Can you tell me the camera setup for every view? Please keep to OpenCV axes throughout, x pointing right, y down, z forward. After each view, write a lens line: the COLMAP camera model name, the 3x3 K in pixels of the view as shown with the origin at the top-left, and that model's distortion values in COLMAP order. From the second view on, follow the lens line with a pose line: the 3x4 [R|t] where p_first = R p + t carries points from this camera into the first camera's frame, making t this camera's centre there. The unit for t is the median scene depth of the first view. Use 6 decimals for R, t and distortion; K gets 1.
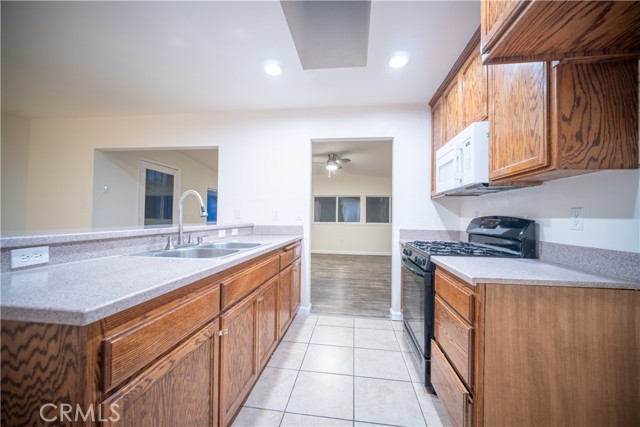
lens RADIAL K [[253.8, 0, 319.2], [0, 253.8, 215.7], [0, 0, 1]] dist [0.000968, -0.000008]
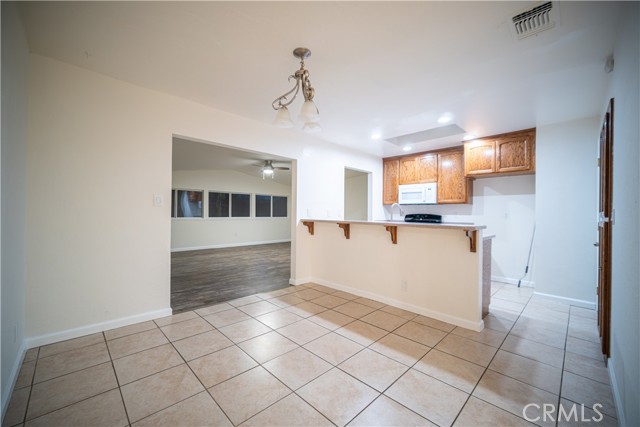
lens RADIAL K [[253.8, 0, 319.8], [0, 253.8, 212.6], [0, 0, 1]] dist [0.000968, -0.000008]
pose [[0.618535, -0.001470, 0.785756, -0.740487], [-0.009492, 0.999911, 0.009344, -0.009672], [-0.785700, -0.013238, 0.618466, 0.061150]]
